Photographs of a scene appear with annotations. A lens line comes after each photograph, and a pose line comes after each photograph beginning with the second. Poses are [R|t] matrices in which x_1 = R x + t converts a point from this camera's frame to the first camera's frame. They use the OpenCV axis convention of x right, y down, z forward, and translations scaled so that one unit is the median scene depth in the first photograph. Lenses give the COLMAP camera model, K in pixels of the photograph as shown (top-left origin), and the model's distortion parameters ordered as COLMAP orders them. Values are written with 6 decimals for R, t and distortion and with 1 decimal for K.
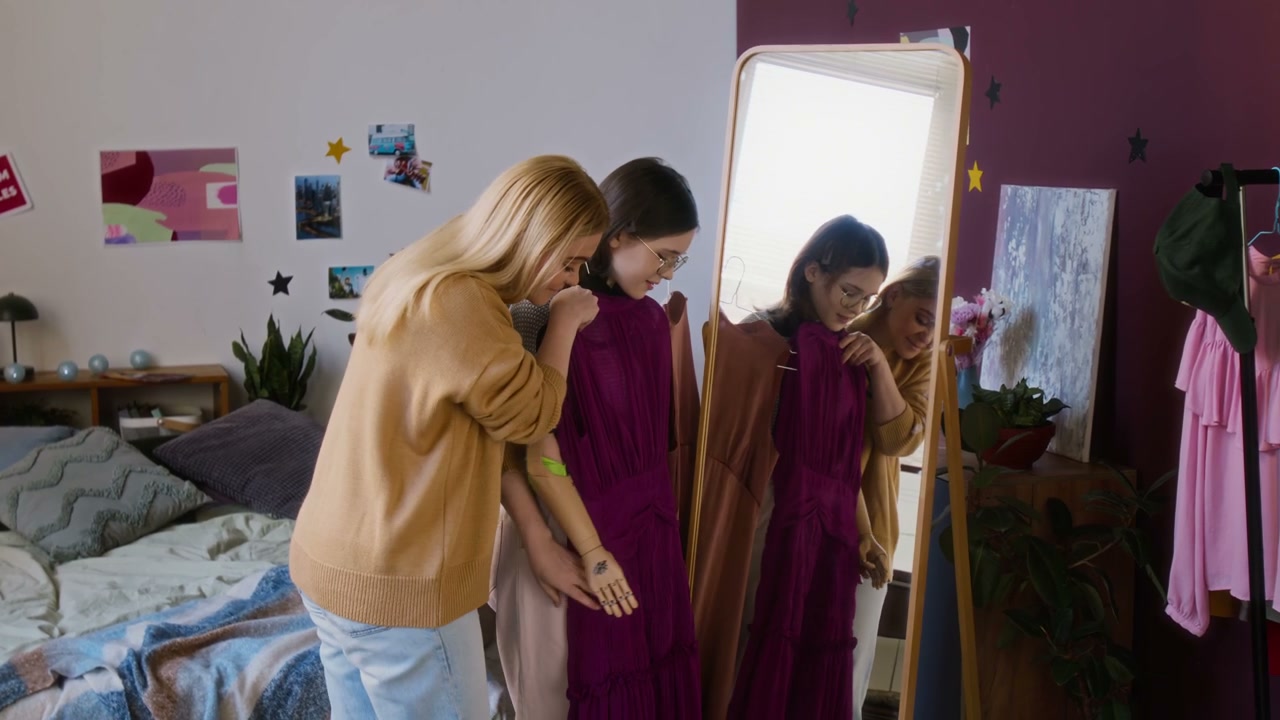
lens RADIAL K [[1885.8, 0, 640.9], [0, 1885.8, 357.3], [0, 0, 1]] dist [-0.008255, 0.000000]
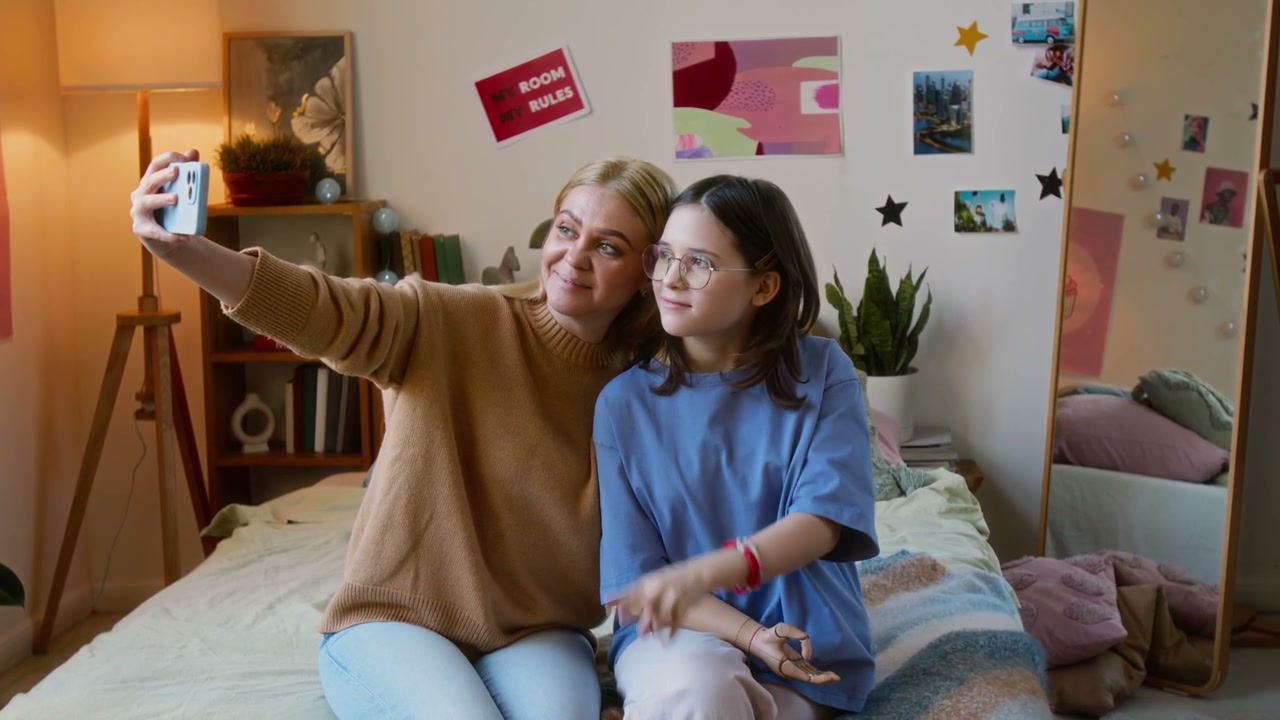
lens RADIAL K [[1885.8, 0, 632.4], [0, 1885.8, 348.1], [0, 0, 1]] dist [-0.008255, 0.000000]
pose [[0.921075, 0.033381, -0.387953, 0.014352], [-0.035176, 0.999378, 0.002476, 0.019631], [0.387794, 0.011366, 0.921676, 0.249405]]
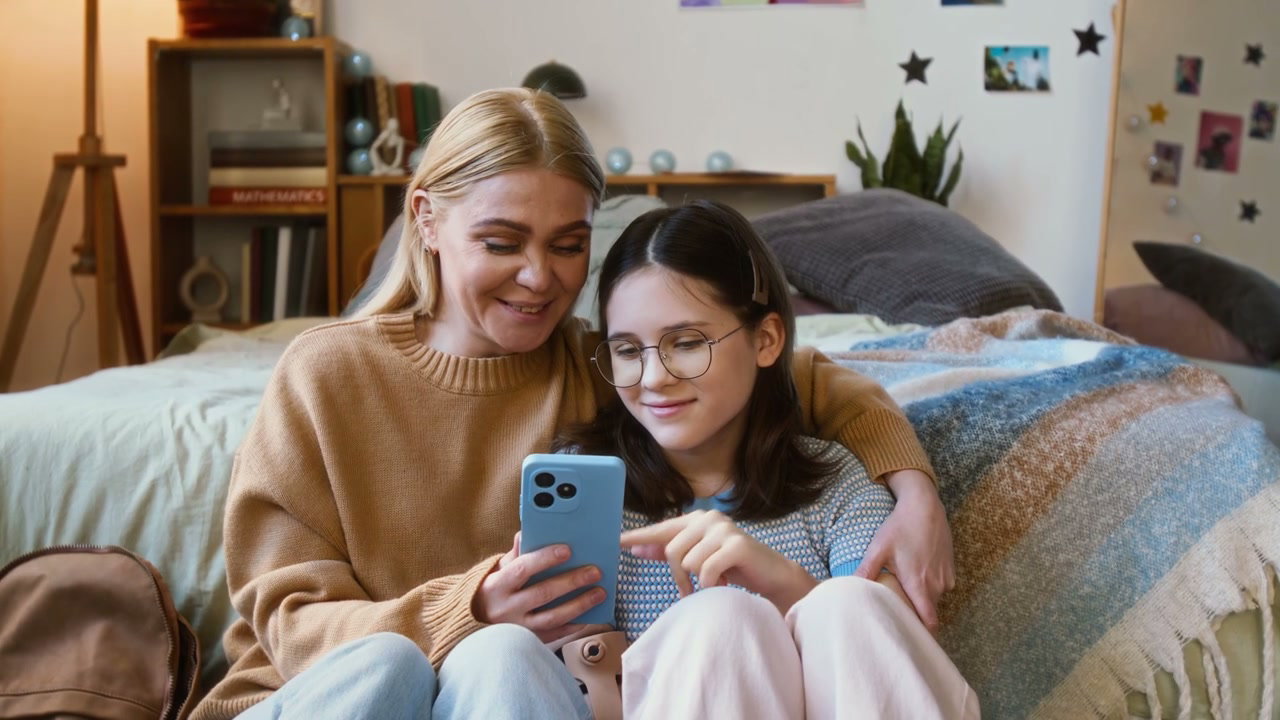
lens RADIAL K [[1885.8, 0, 633.6], [0, 1885.8, 362.1], [0, 0, 1]] dist [-0.008255, 0.000000]
pose [[0.941507, 0.025152, -0.336054, -0.051079], [-0.044634, 0.997733, -0.050373, 0.115409], [0.334025, 0.062426, 0.940495, 0.311600]]
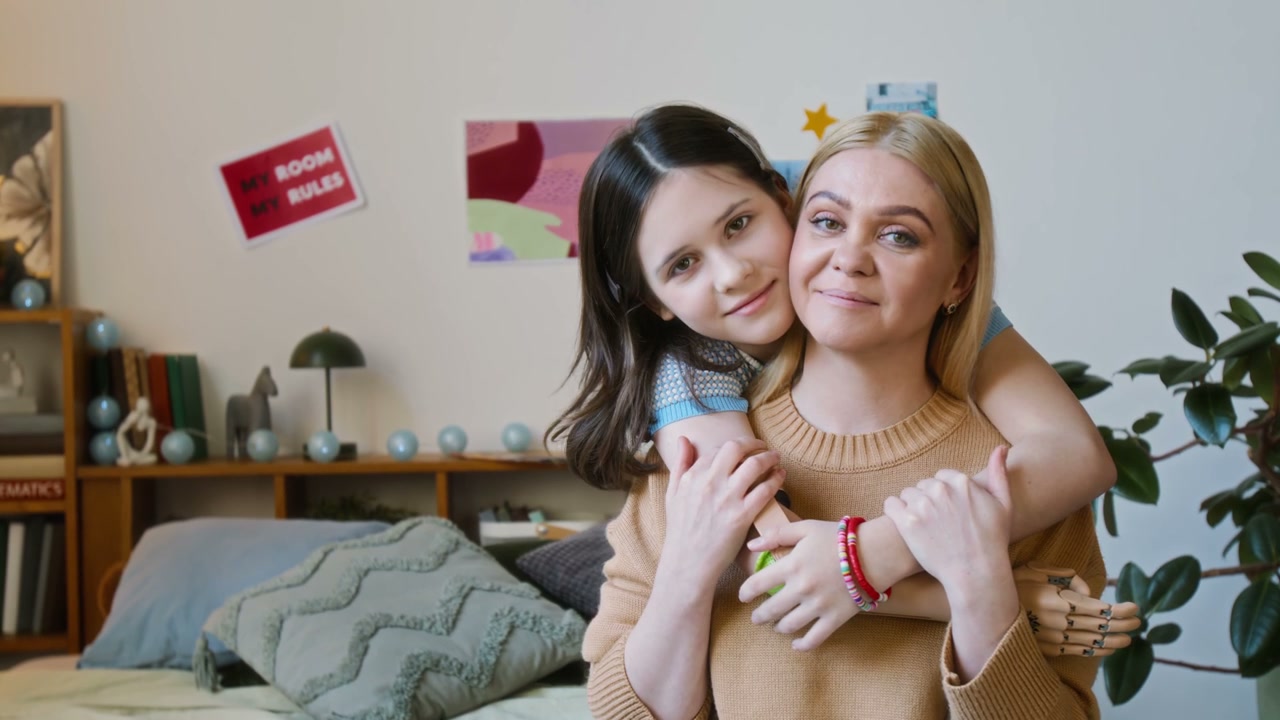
lens RADIAL K [[1885.8, 0, 641.7], [0, 1885.8, 353.7], [0, 0, 1]] dist [-0.008255, 0.000000]
pose [[0.974153, -0.005092, -0.225833, -0.076188], [-0.020066, 0.993843, -0.108966, 0.042749], [0.224998, 0.110682, 0.968053, 0.376005]]
